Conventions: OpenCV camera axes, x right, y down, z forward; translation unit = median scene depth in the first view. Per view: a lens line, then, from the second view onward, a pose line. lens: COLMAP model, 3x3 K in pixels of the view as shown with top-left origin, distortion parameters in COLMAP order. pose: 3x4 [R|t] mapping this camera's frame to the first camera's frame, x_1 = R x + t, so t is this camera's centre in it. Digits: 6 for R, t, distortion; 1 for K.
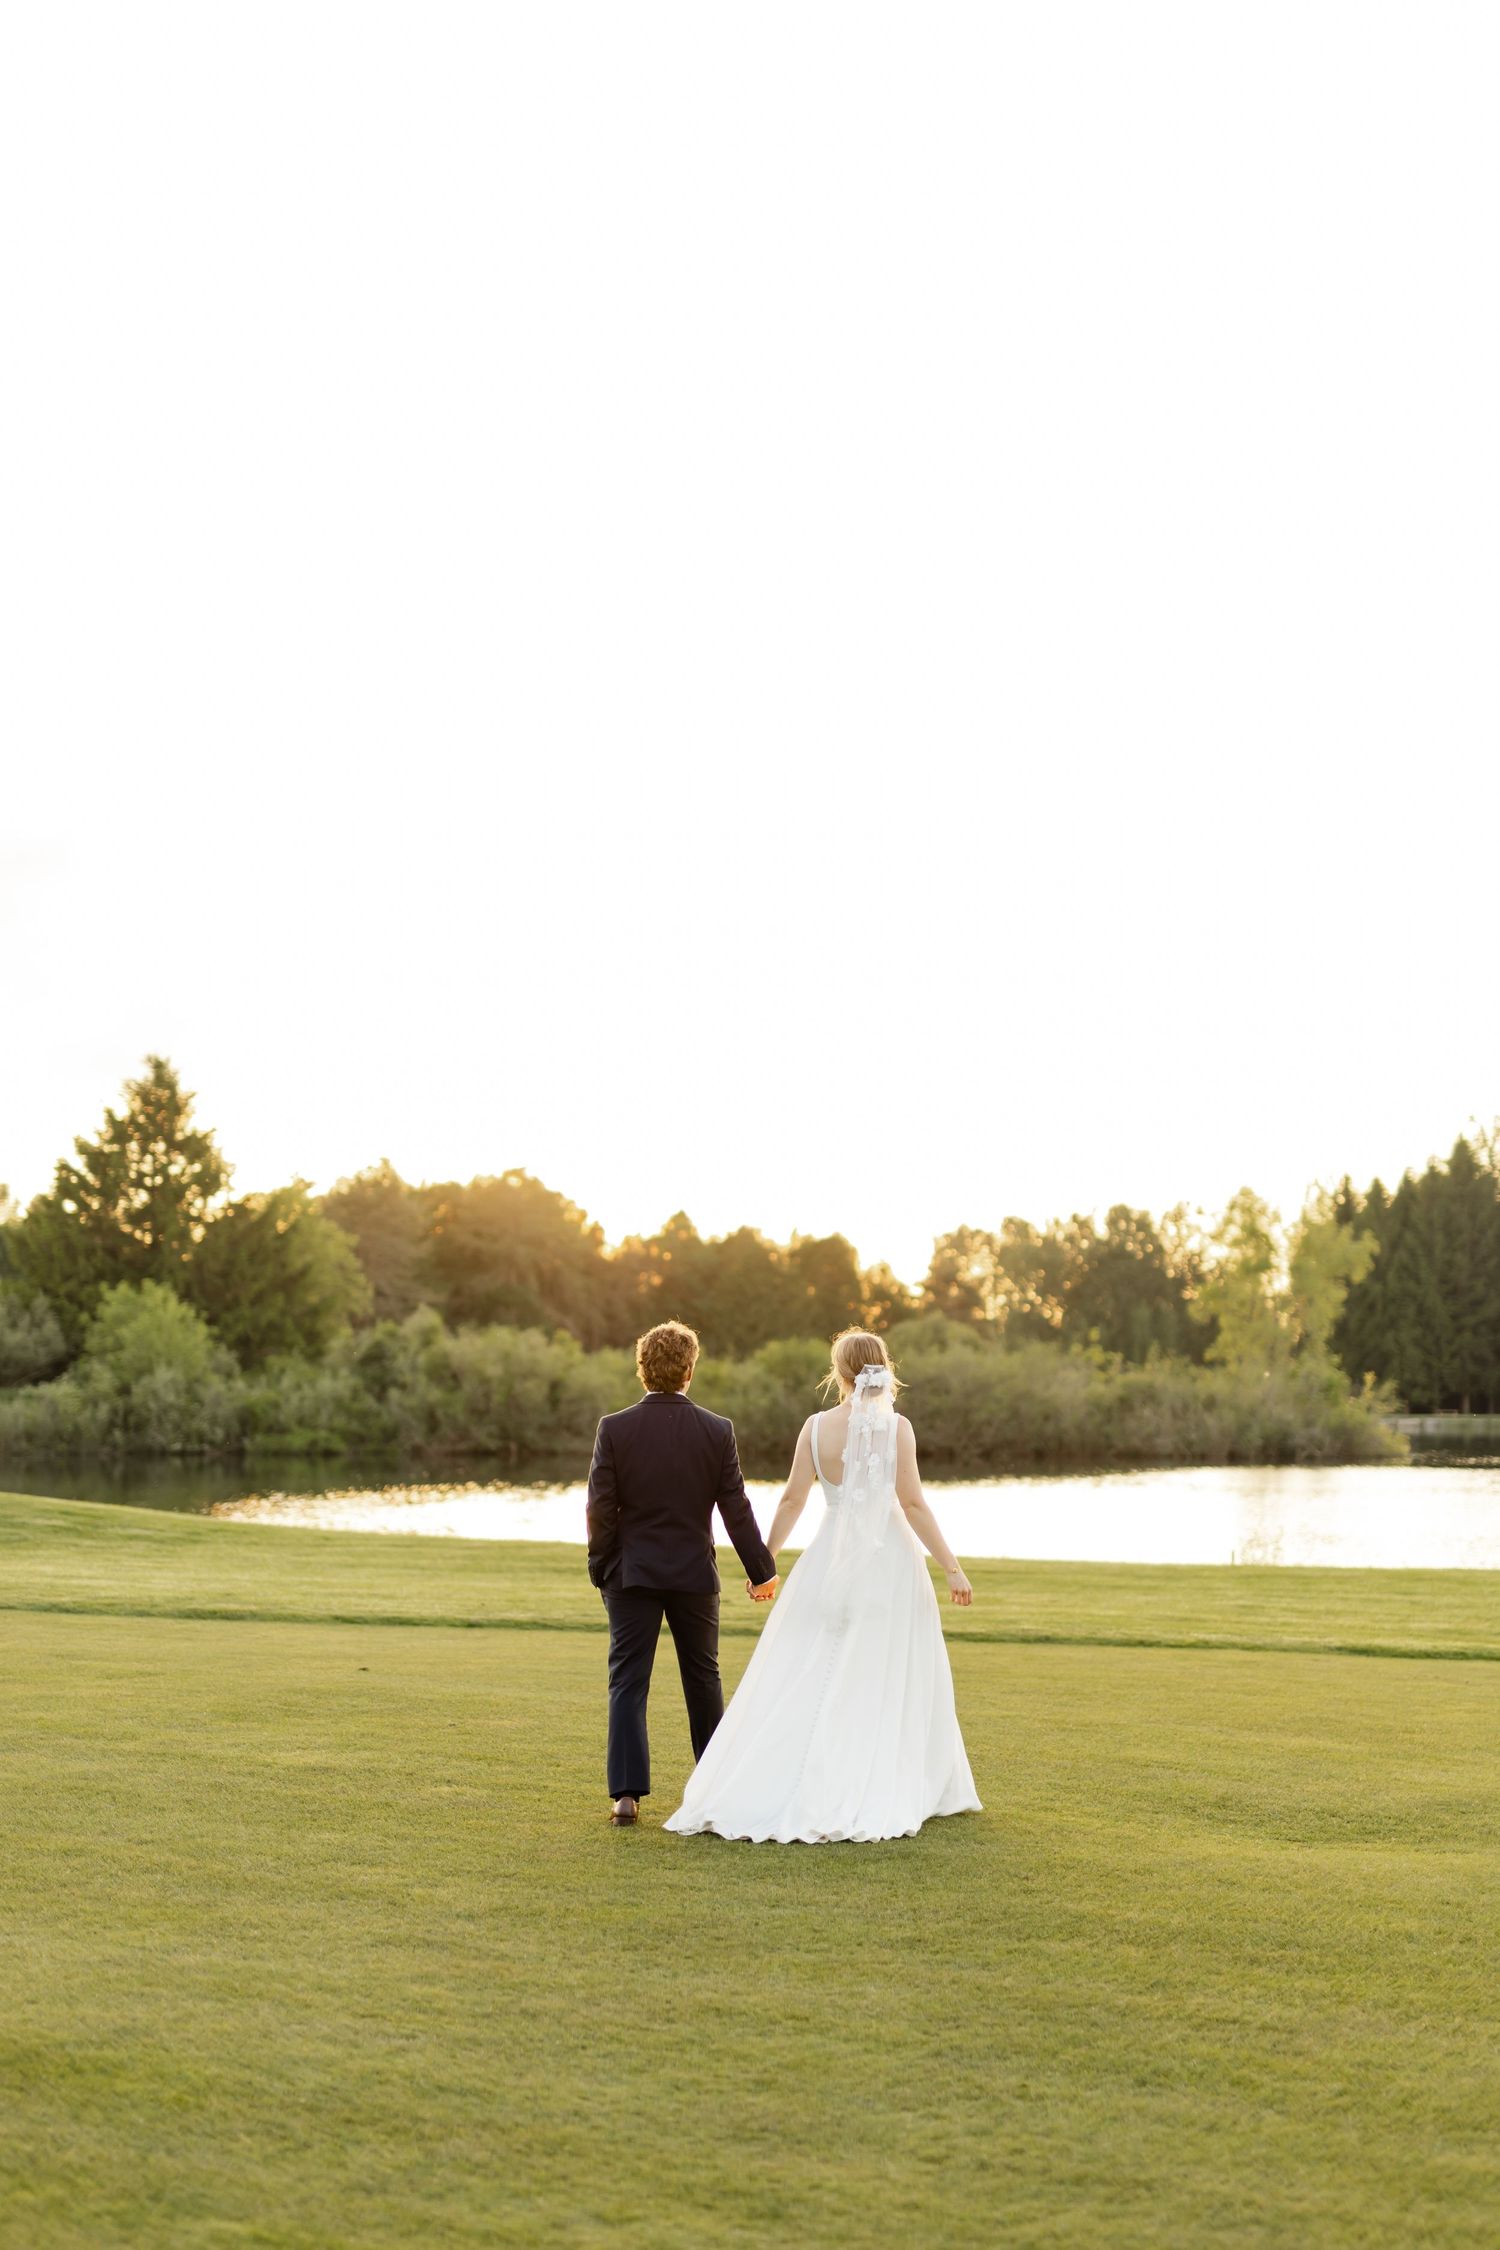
lens RADIAL K [[3092.9, 0, 736.0], [0, 3092.9, 1131.0], [0, 0, 1]] dist [0.020788, -0.071068]
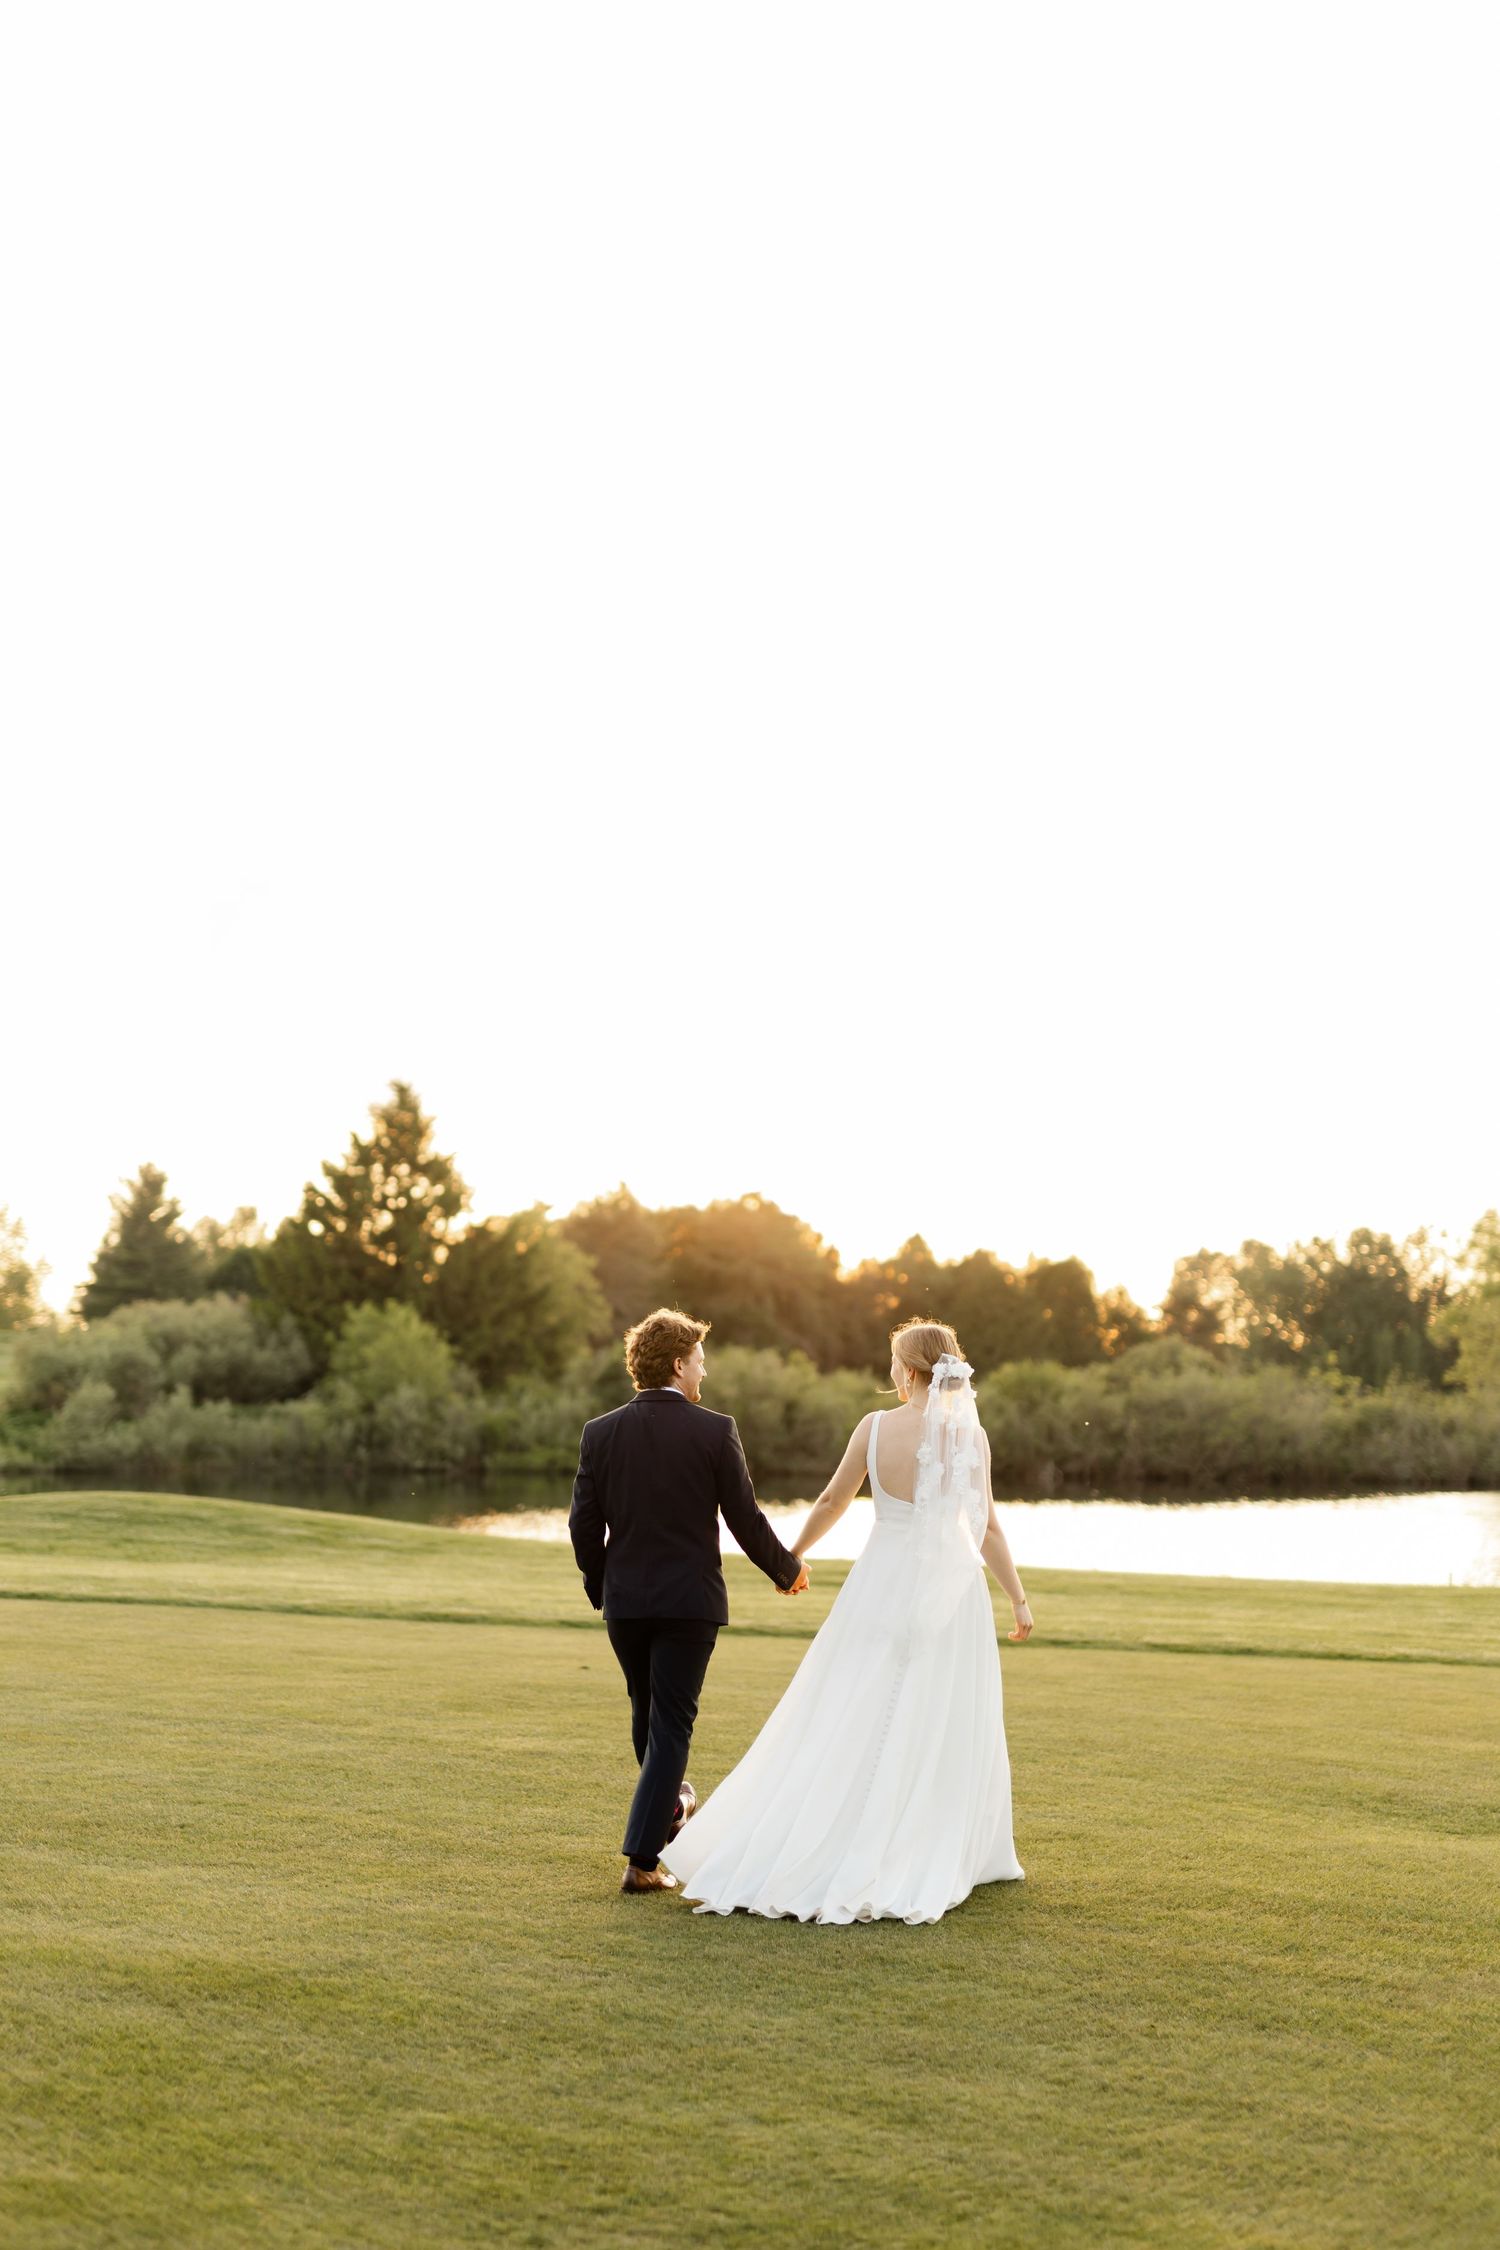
lens RADIAL K [[3092.9, 0, 736.0], [0, 3092.9, 1131.0], [0, 0, 1]] dist [0.020788, -0.071068]
pose [[0.997012, -0.000786, -0.077236, 0.001842], [0.000233, 0.999974, -0.007166, -0.000210], [0.077240, 0.007127, 0.996987, -0.007011]]
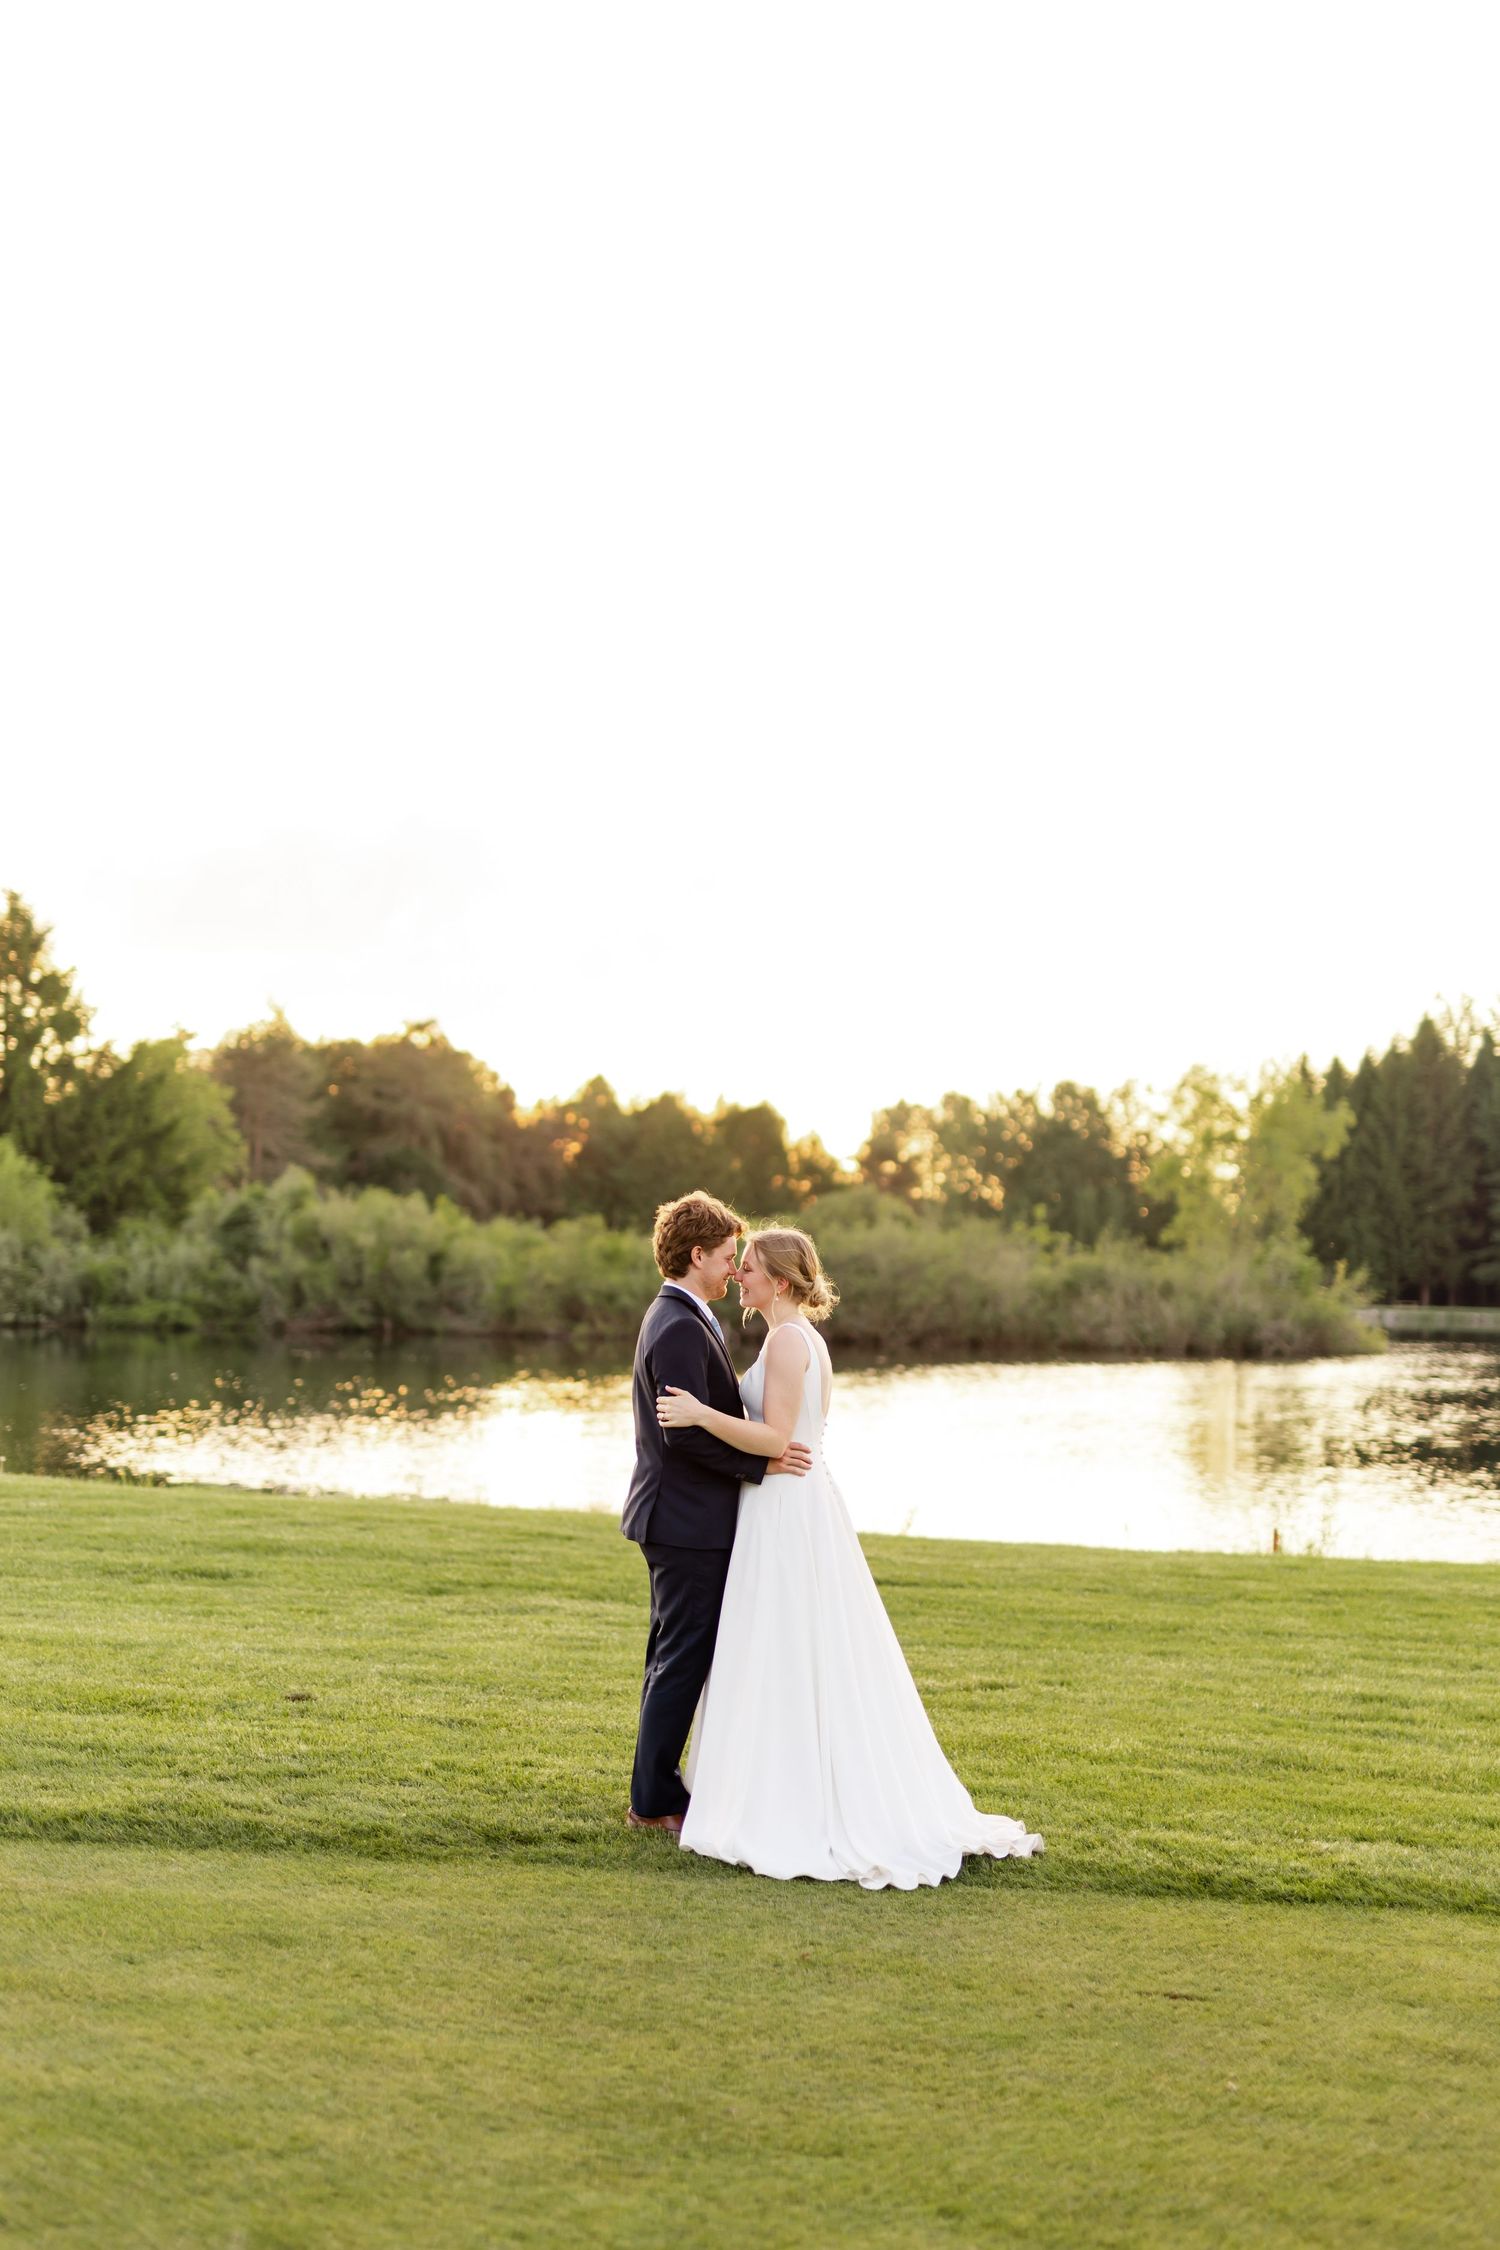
lens RADIAL K [[3092.9, 0, 736.0], [0, 3092.9, 1131.0], [0, 0, 1]] dist [0.020788, -0.071068]
pose [[0.999630, 0.019706, 0.018736, 0.010733], [-0.020427, 0.999026, 0.039101, 0.009241], [-0.017947, -0.039469, 0.999060, 0.107718]]
